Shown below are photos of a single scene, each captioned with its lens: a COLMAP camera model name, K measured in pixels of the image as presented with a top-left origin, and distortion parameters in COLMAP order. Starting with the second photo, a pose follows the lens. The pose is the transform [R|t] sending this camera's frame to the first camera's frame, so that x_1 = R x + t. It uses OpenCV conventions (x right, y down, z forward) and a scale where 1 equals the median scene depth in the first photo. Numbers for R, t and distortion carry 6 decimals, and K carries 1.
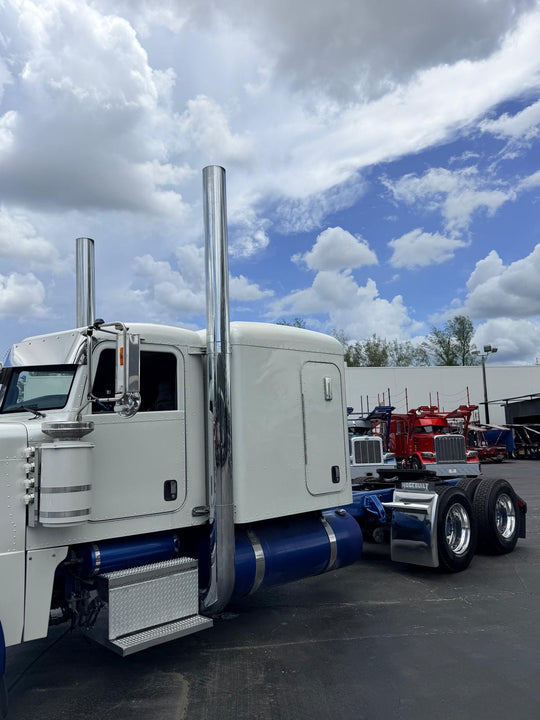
lens RADIAL K [[571.8, 0, 270.0], [0, 571.8, 360.0], [0, 0, 1]] dist [0.143280, -0.168063]
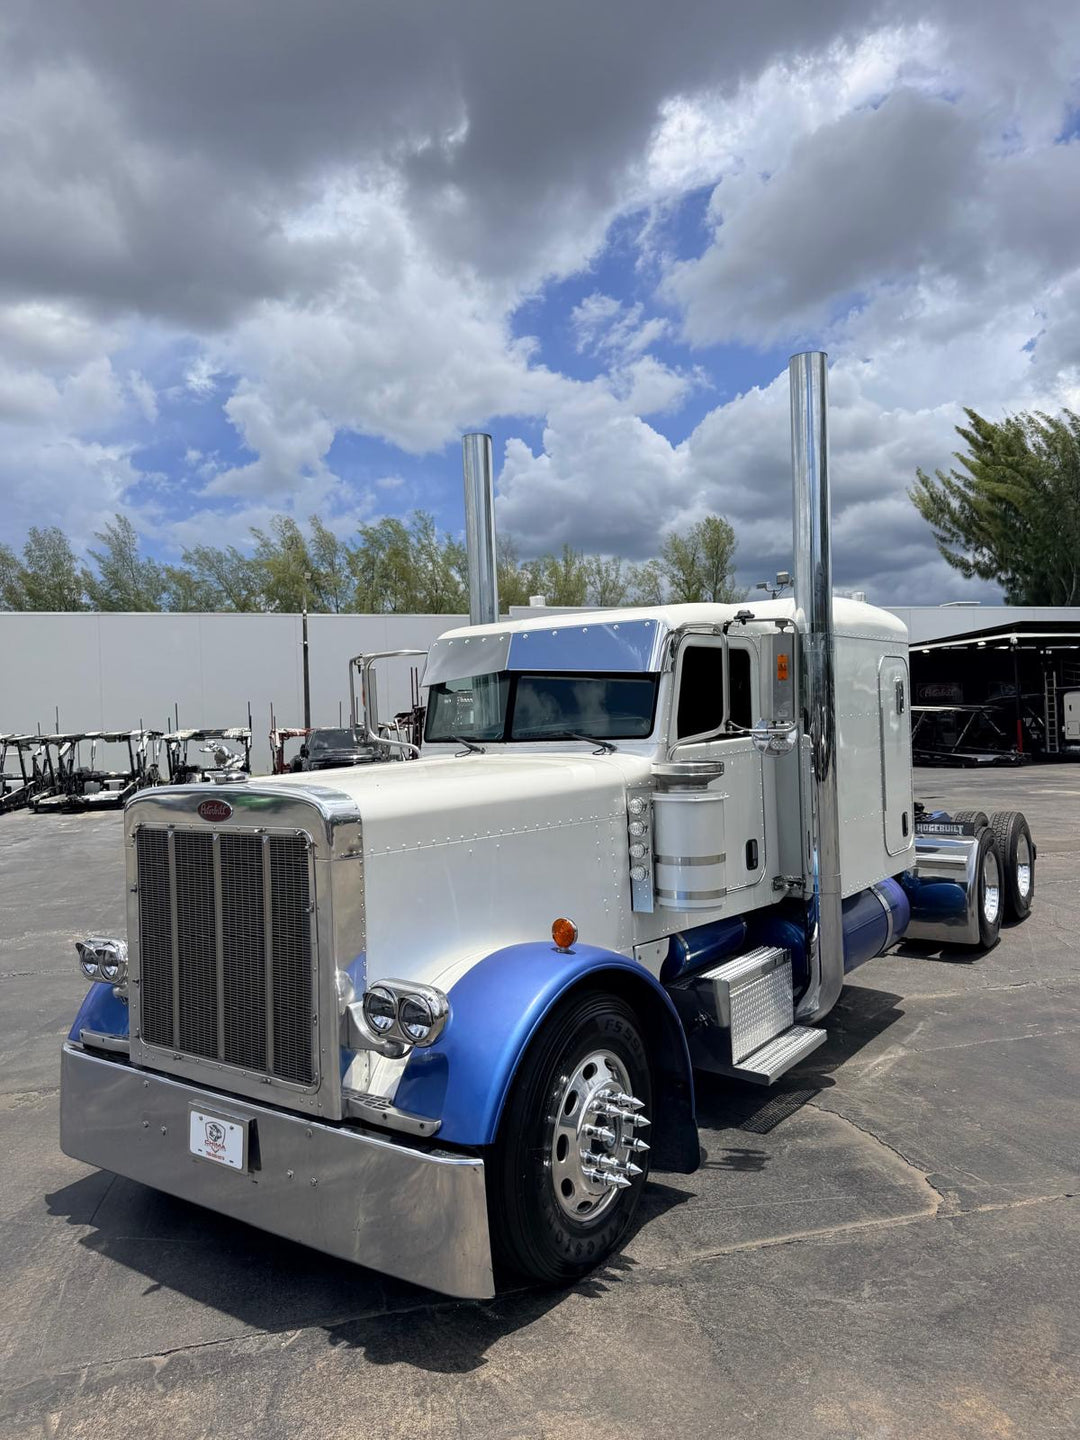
lens RADIAL K [[1033.7, 0, 540.3], [0, 1033.7, 724.7], [0, 0, 1]] dist [0.111443, -0.119220]
pose [[0.979931, -0.001799, 0.199331, -0.659927], [-0.025745, 0.990442, 0.135504, -0.082655], [-0.197669, -0.137916, 0.970518, -0.109369]]
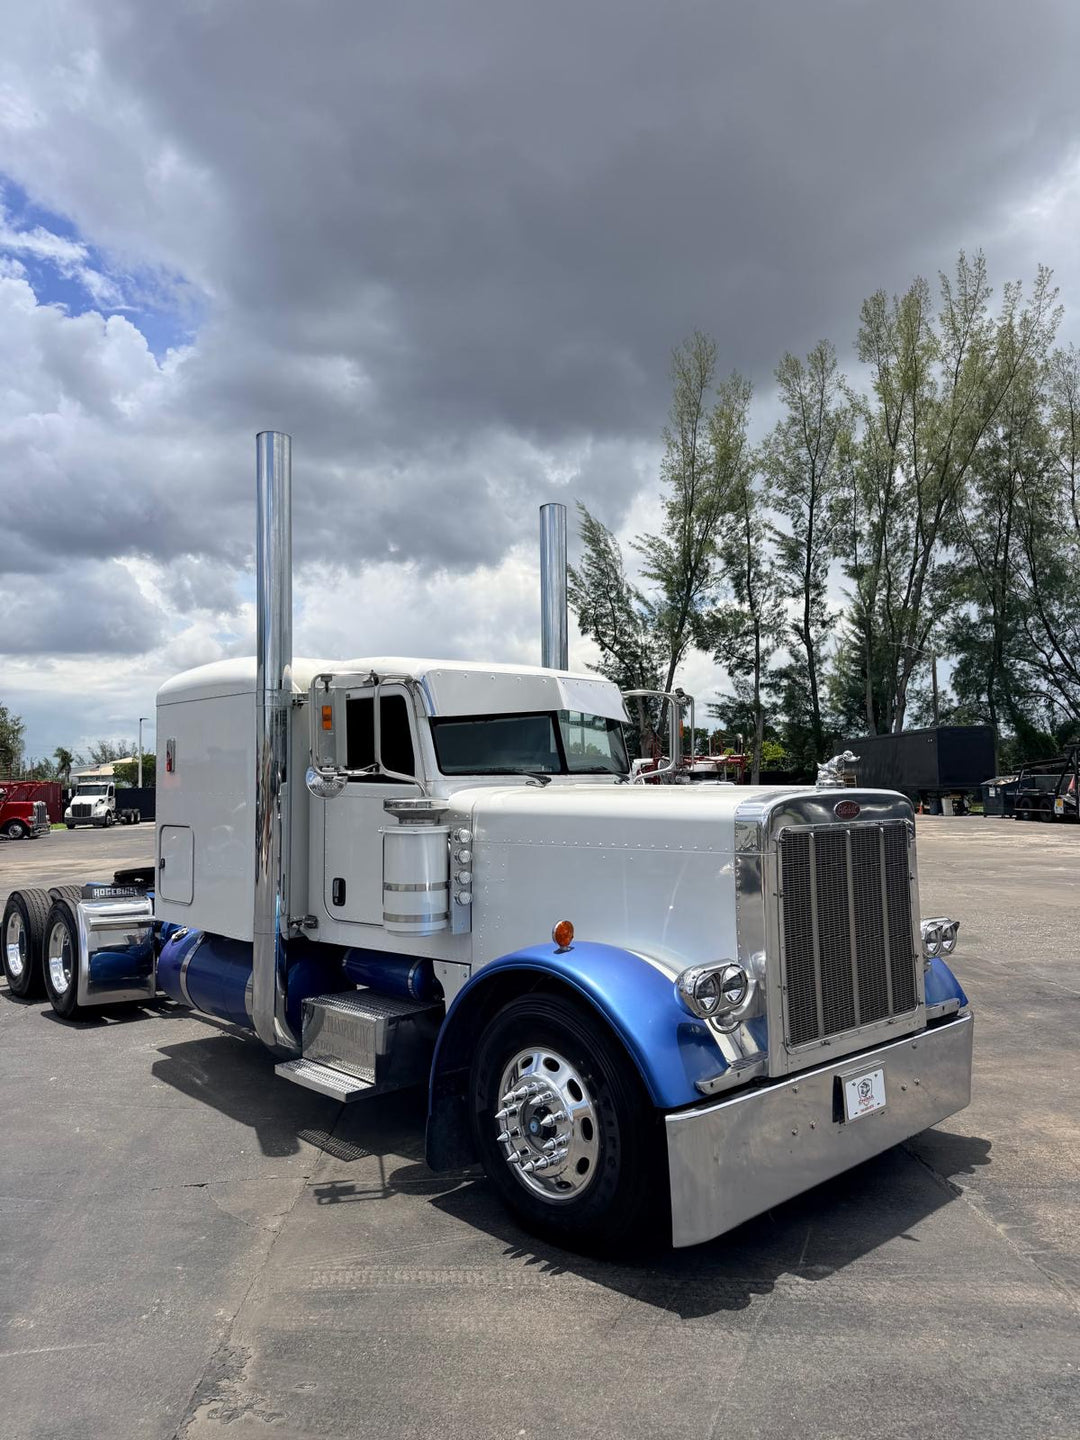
lens RADIAL K [[1033.7, 0, 540.3], [0, 1033.7, 724.7], [0, 0, 1]] dist [0.111443, -0.119220]
pose [[0.007967, 0.075751, 0.997095, -1.742768], [-0.109413, 0.991206, -0.074429, 0.134671], [-0.993964, -0.108502, 0.016185, 1.035757]]
